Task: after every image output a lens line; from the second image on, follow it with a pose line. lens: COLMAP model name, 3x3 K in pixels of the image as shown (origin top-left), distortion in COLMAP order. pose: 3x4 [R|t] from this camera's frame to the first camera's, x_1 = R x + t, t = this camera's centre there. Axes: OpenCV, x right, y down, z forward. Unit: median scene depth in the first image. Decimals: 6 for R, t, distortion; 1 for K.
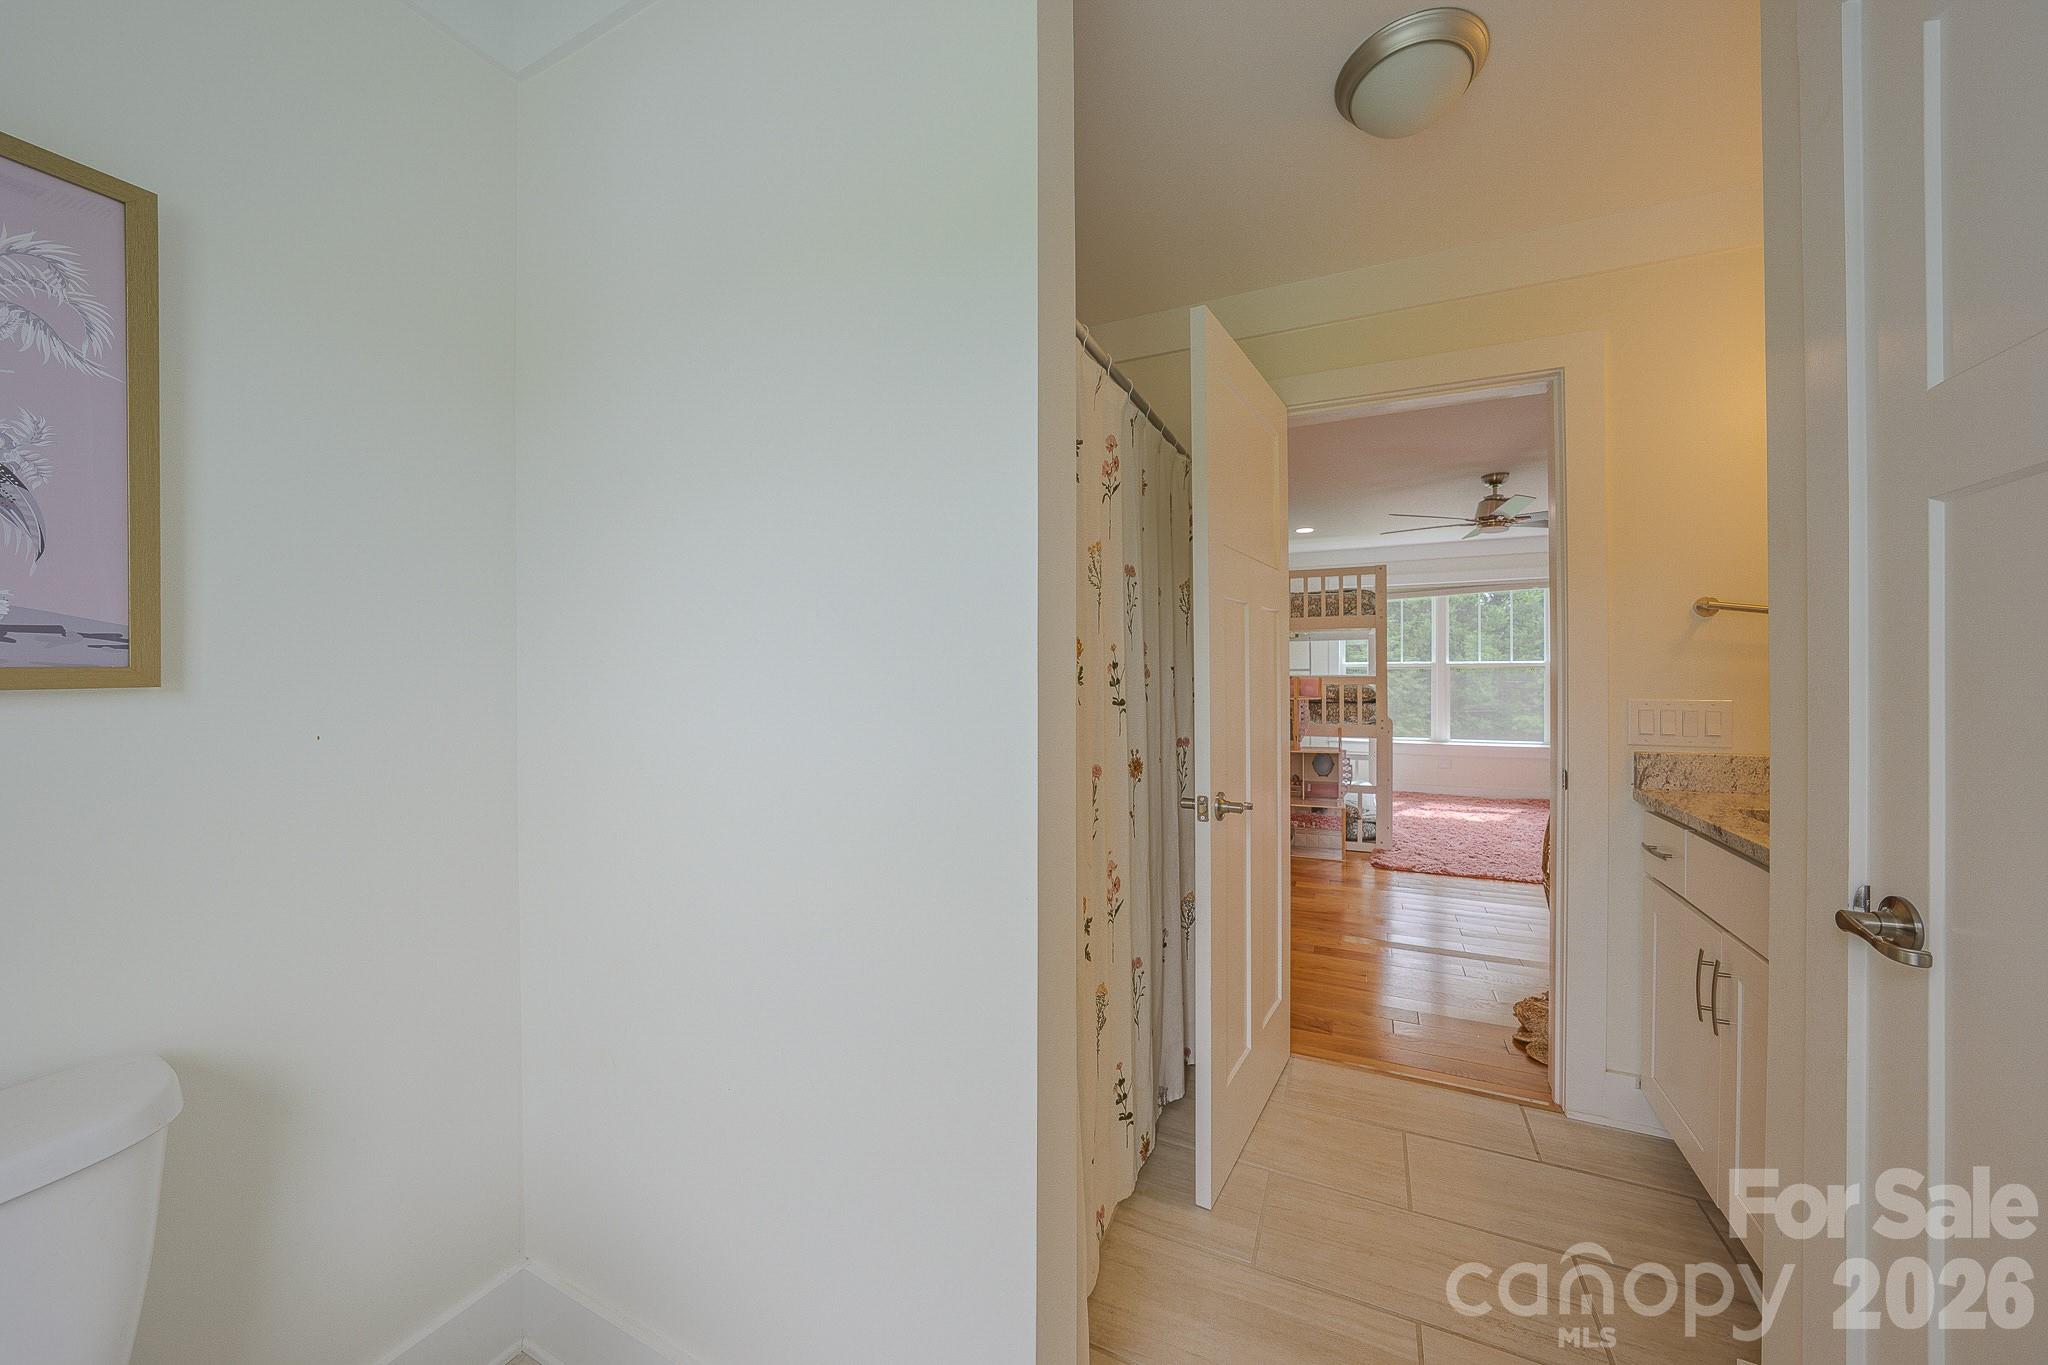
lens RADIAL K [[722.5, 0, 1023.3], [0, 722.5, 676.8], [0, 0, 1]] dist [-0.007030, 0.000080]
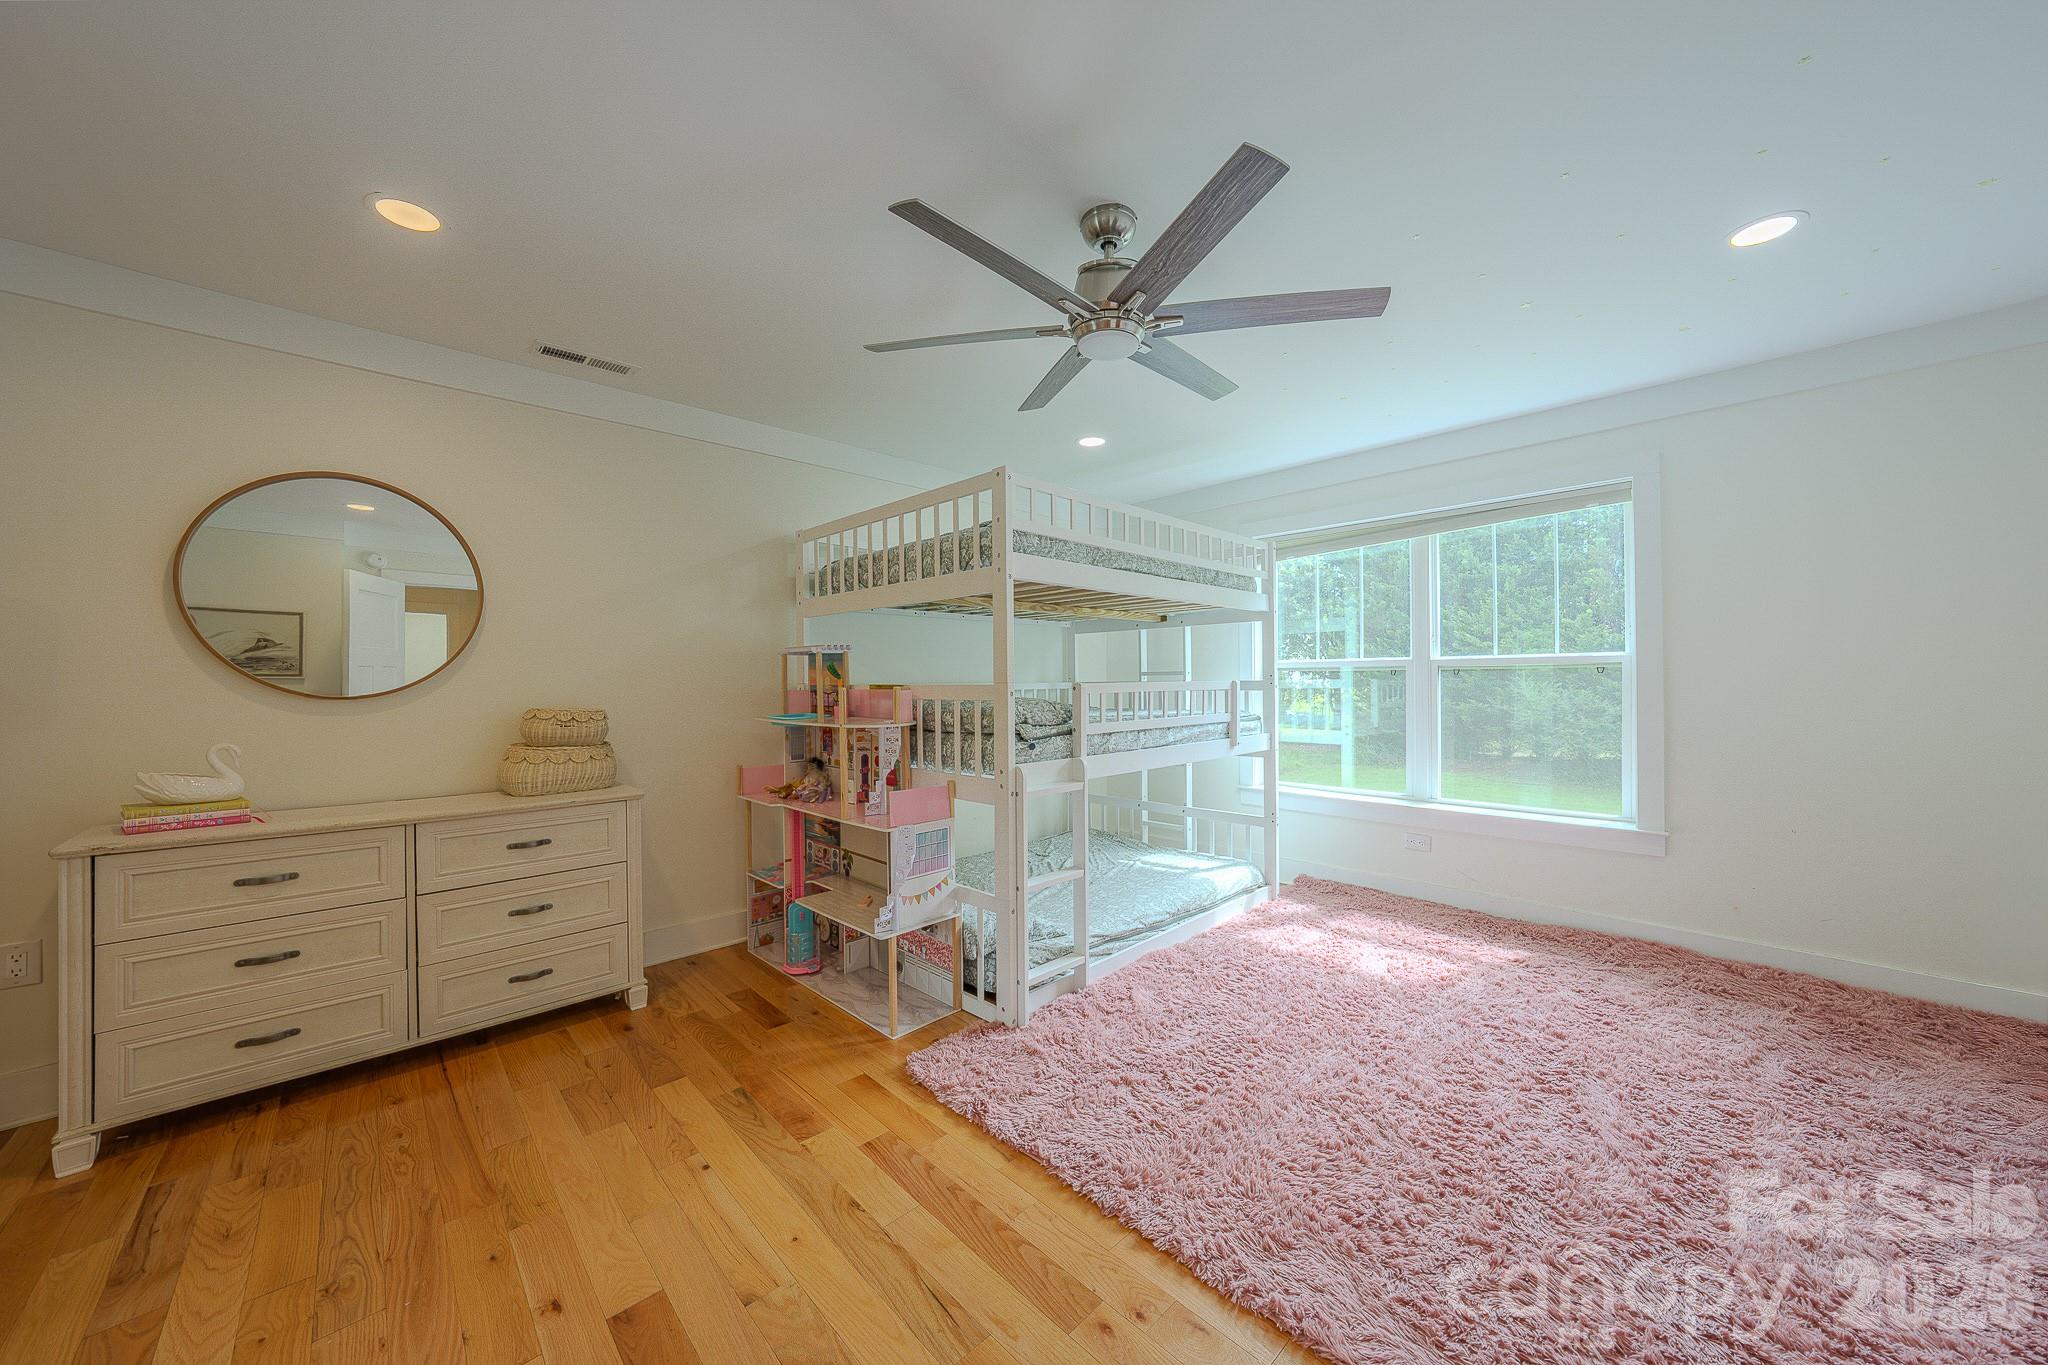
lens RADIAL K [[722.5, 0, 1023.3], [0, 722.5, 676.8], [0, 0, 1]] dist [-0.007030, 0.000080]
pose [[0.936086, -0.001831, -0.351767, 0.571353], [0.000445, 0.999992, -0.004021, -0.003772], [0.351772, 0.003607, 0.936079, 0.430846]]
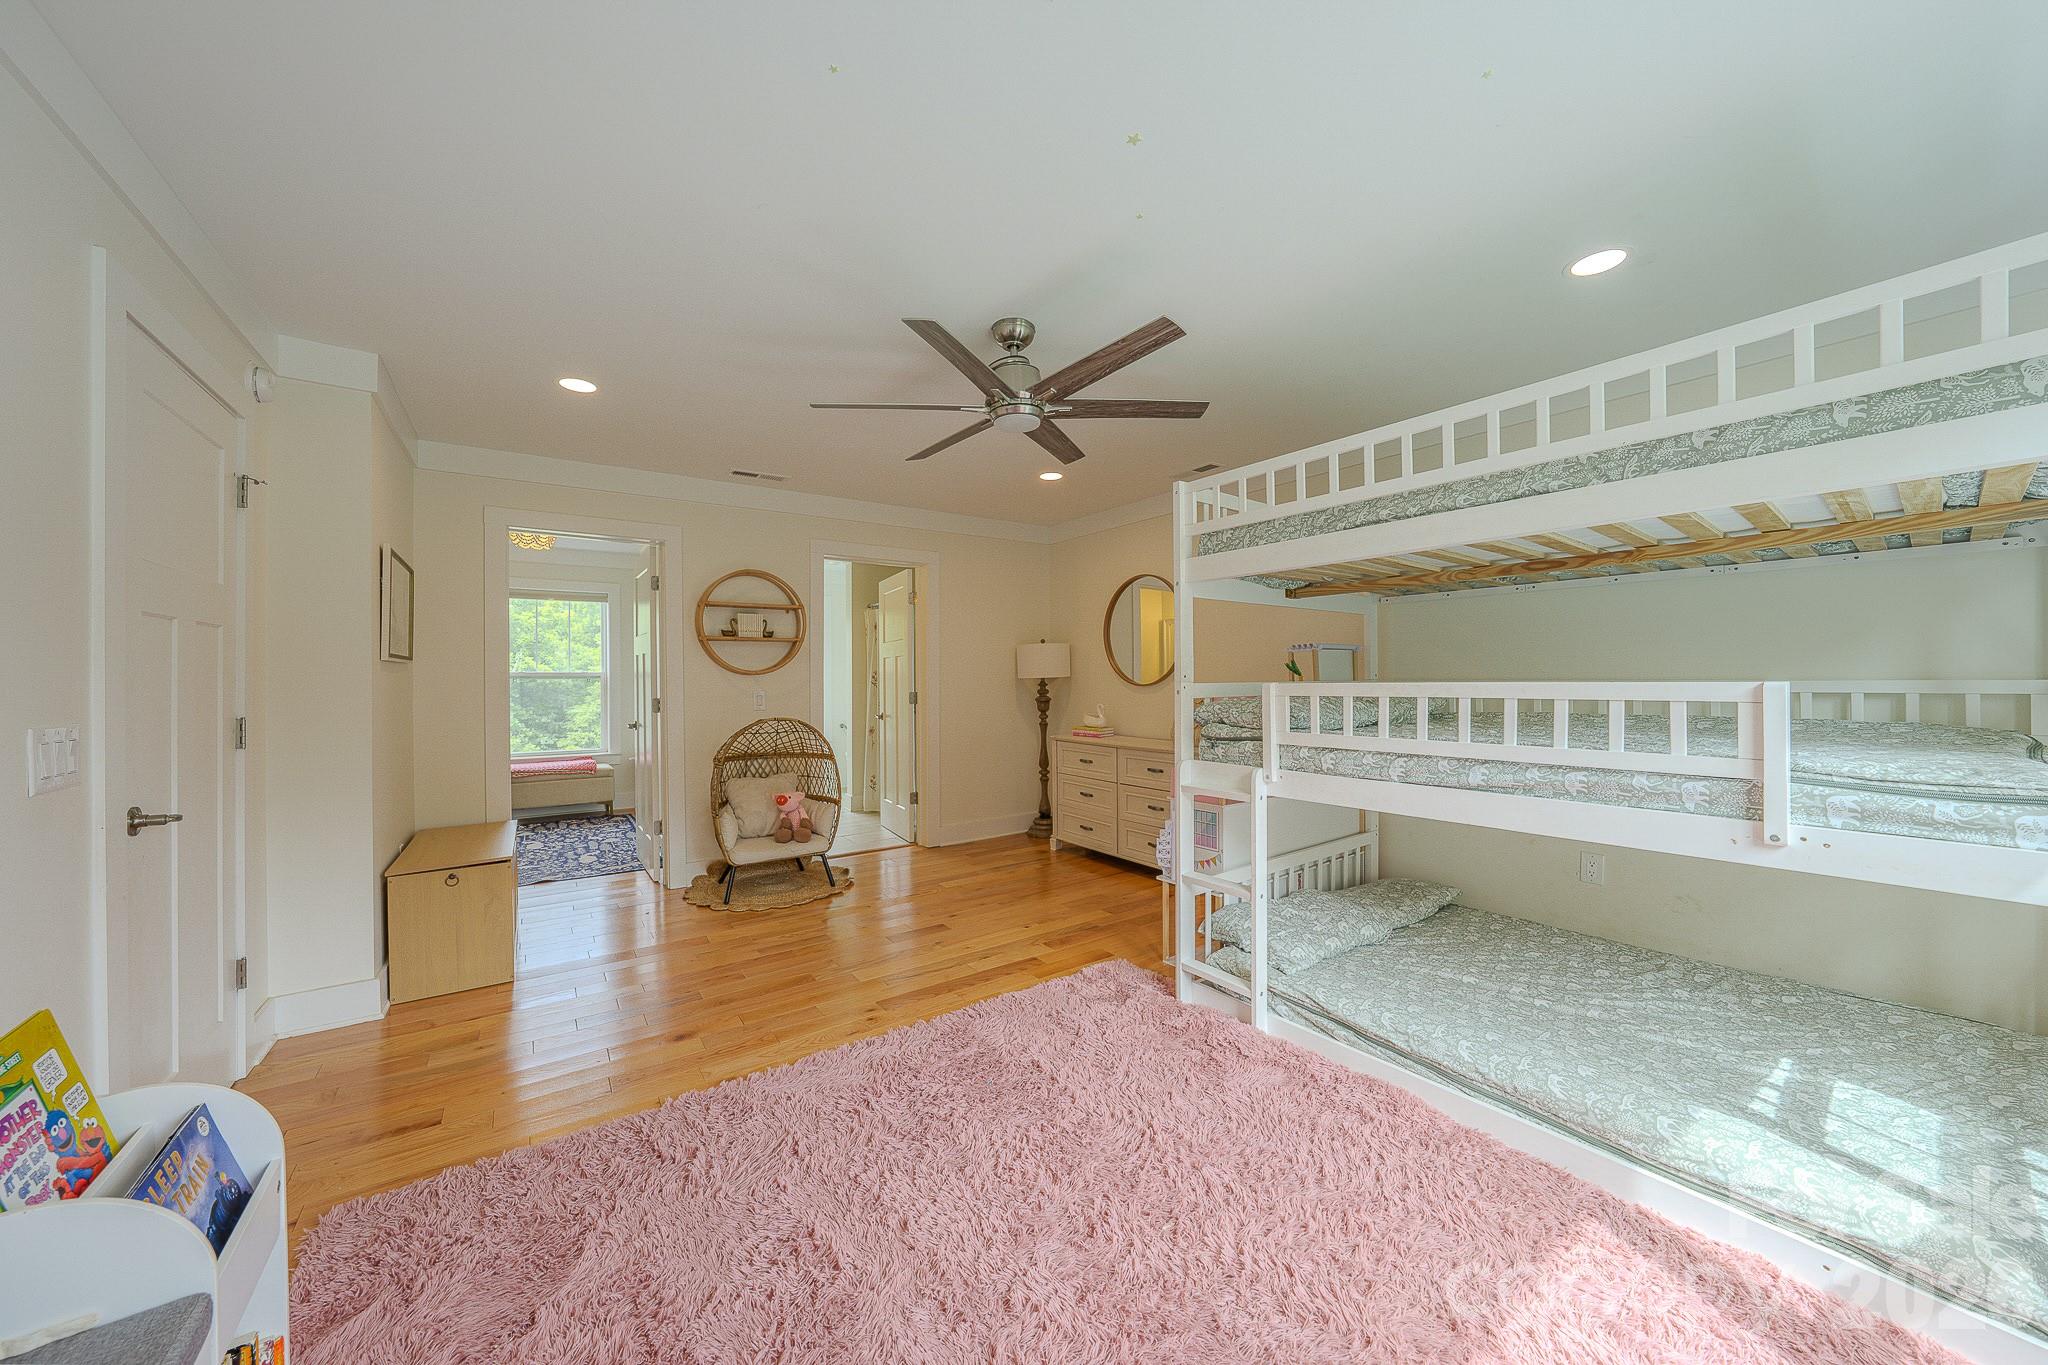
lens RADIAL K [[722.5, 0, 1023.3], [0, 722.5, 676.8], [0, 0, 1]] dist [-0.007030, 0.000080]
pose [[-0.487473, 0.004180, -0.873128, 0.864864], [0.003904, 0.999989, 0.002608, -0.006415], [0.873130, -0.002137, -0.487484, 0.966214]]
